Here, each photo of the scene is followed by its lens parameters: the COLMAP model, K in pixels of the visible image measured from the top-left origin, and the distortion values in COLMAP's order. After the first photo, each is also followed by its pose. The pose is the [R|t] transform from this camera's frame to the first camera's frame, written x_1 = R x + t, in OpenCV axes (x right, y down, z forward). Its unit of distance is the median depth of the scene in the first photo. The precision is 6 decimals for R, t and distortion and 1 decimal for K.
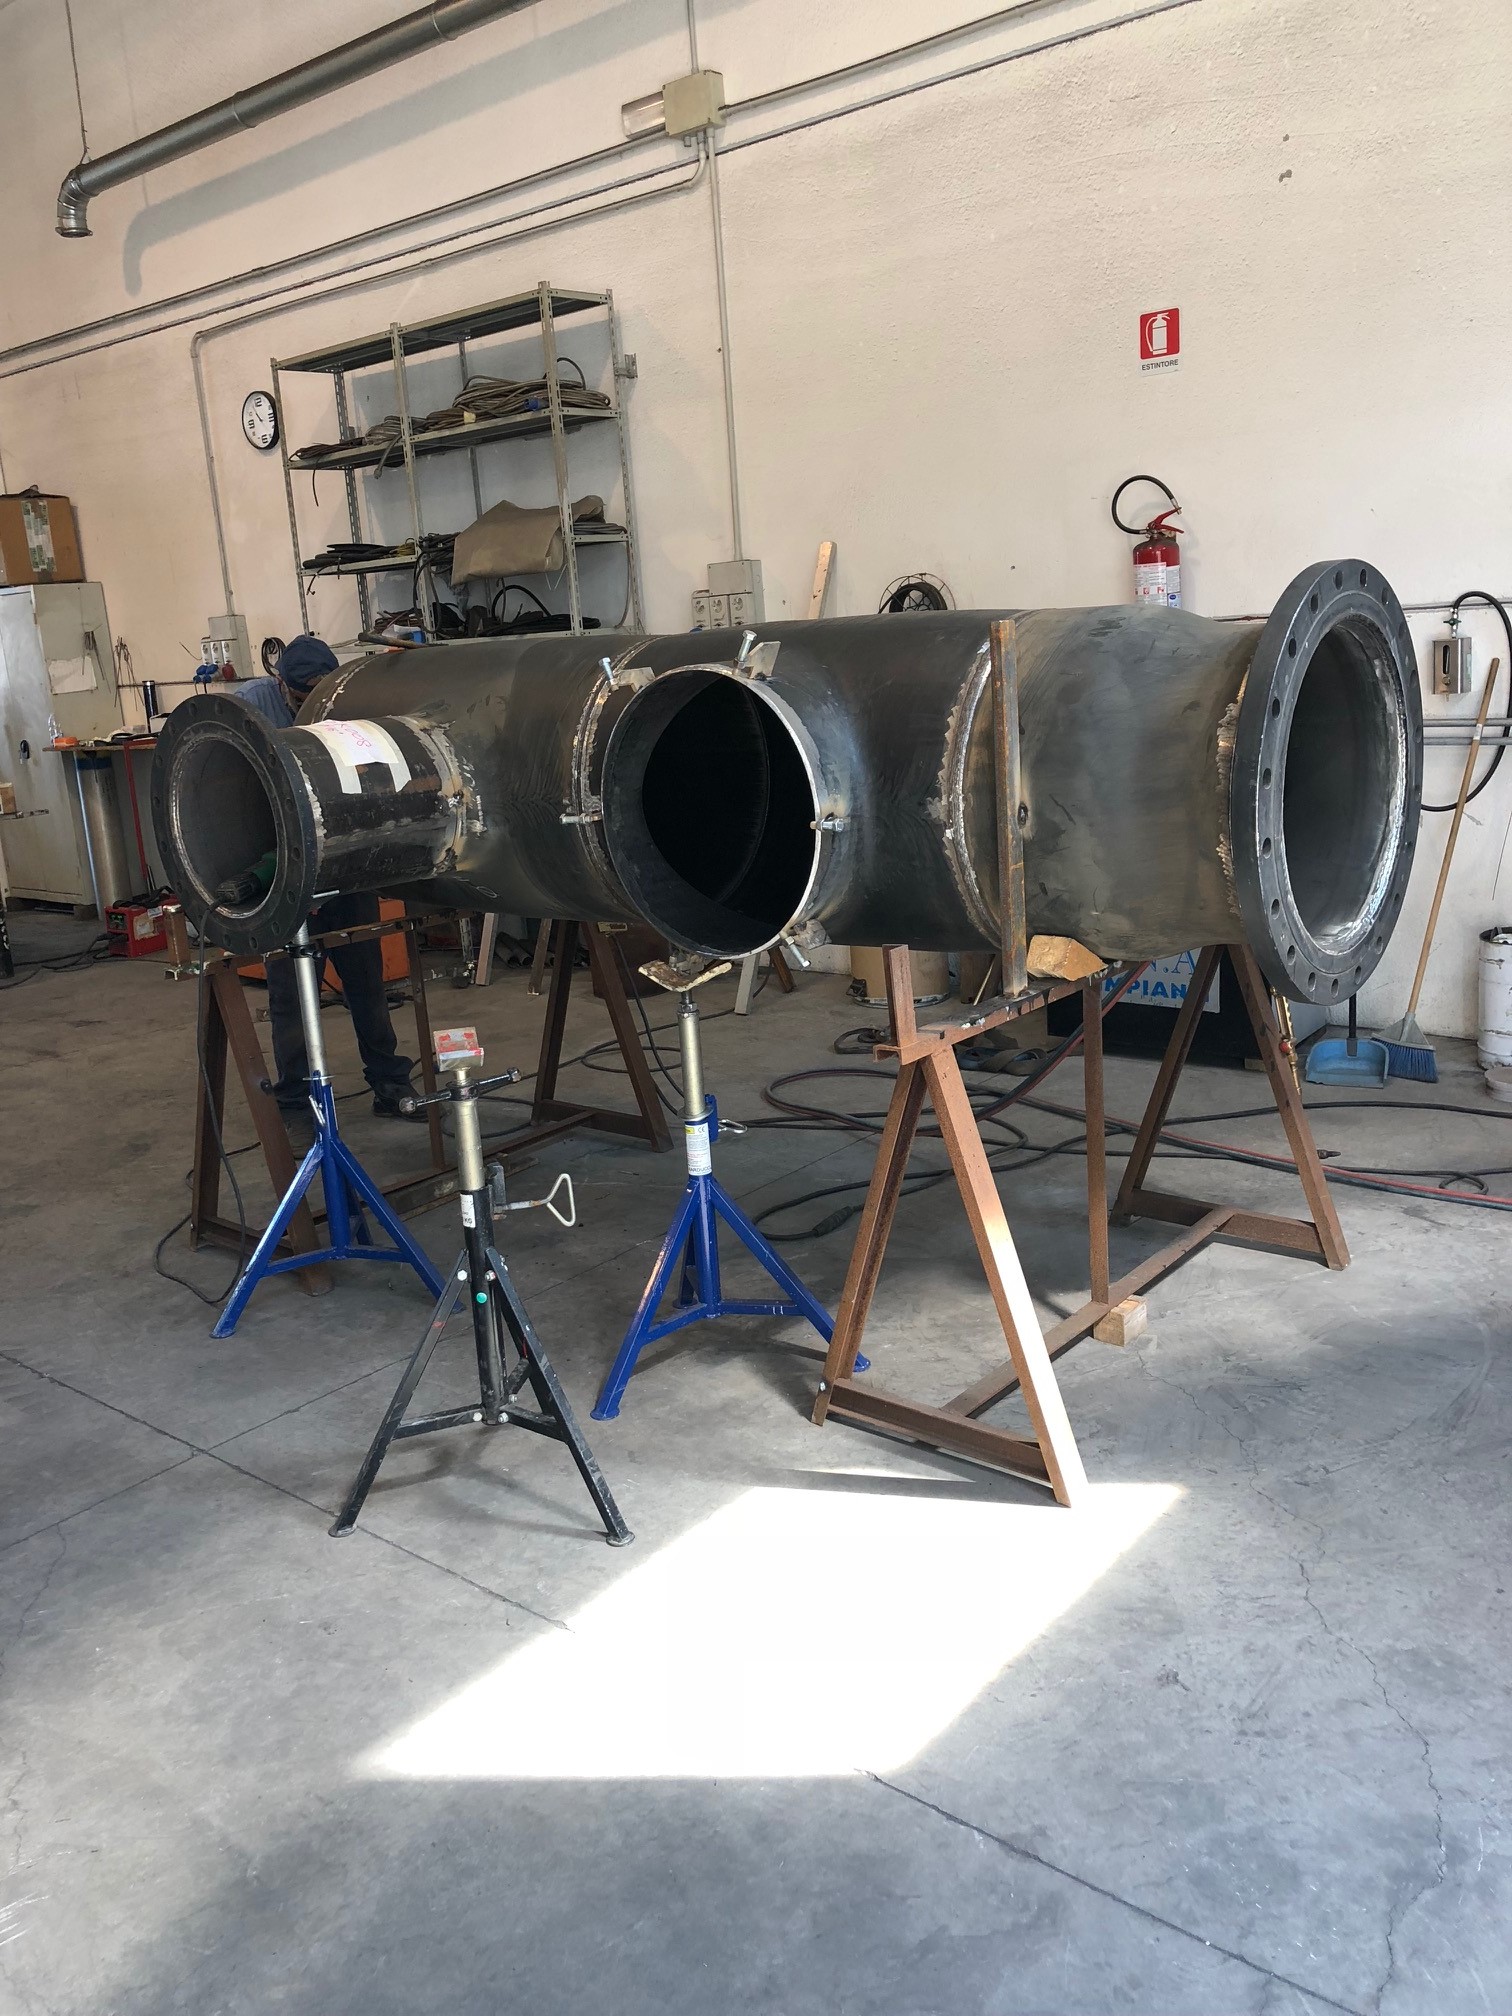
lens RADIAL K [[1655.0, 0, 730.2], [0, 1655.0, 1008.1], [0, 0, 1]] dist [0.008022, 0.000269]
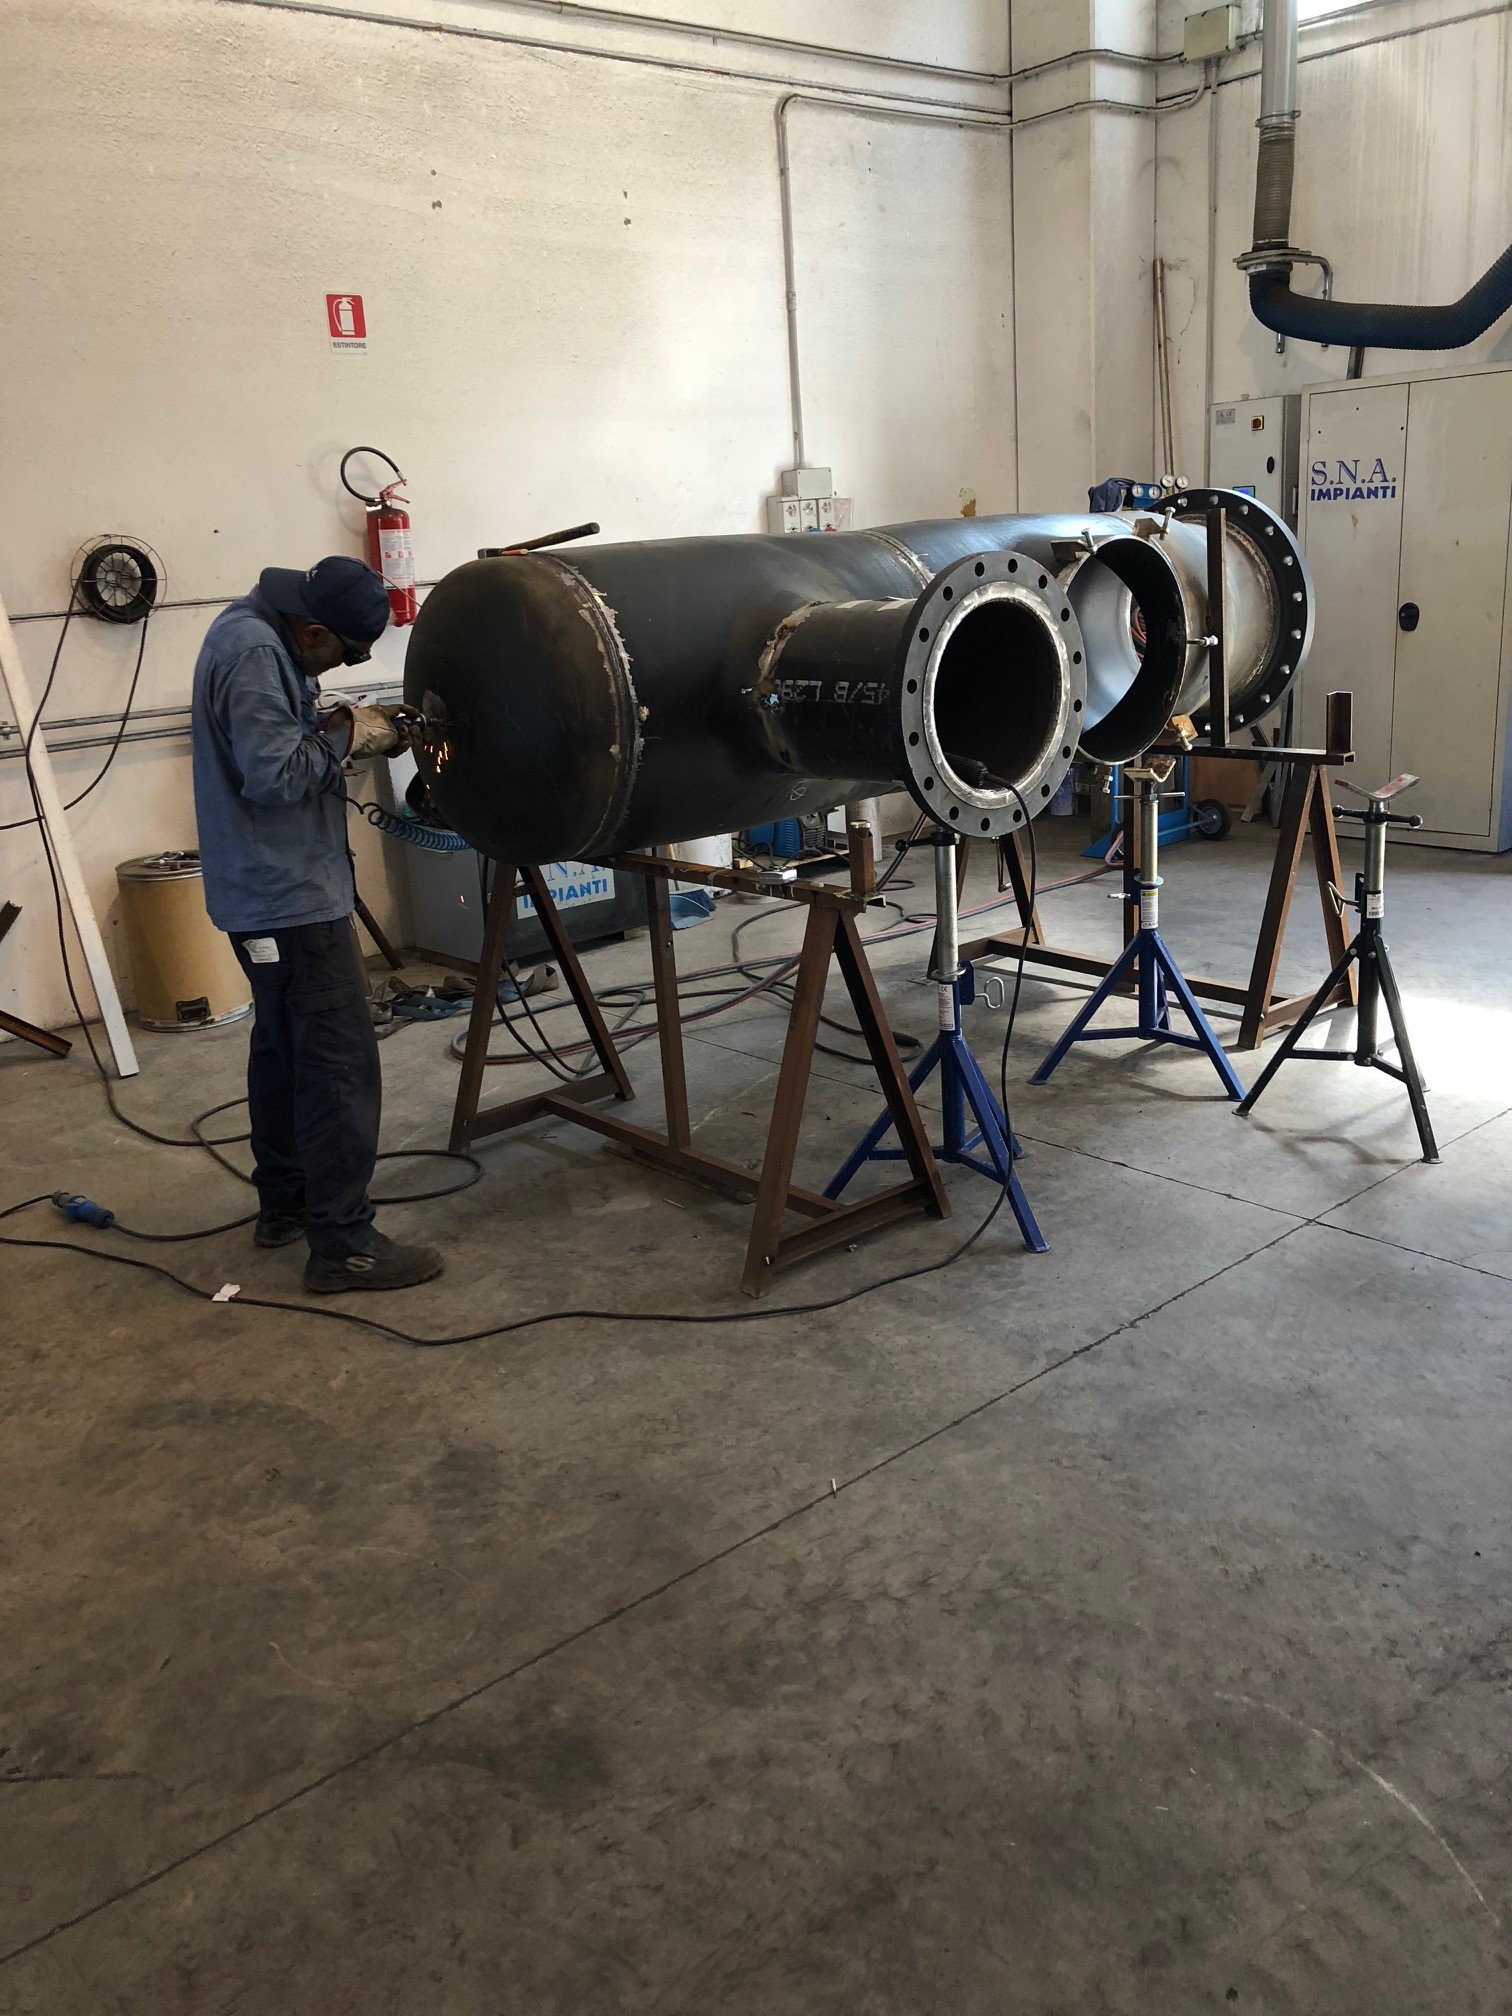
lens RADIAL K [[1655.0, 0, 730.2], [0, 1655.0, 1008.1], [0, 0, 1]] dist [0.008022, 0.000269]
pose [[0.154508, -0.207482, 0.965960, -0.843030], [0.277009, 0.947583, 0.159226, -0.086568], [-0.948363, 0.242978, 0.203883, 0.666323]]
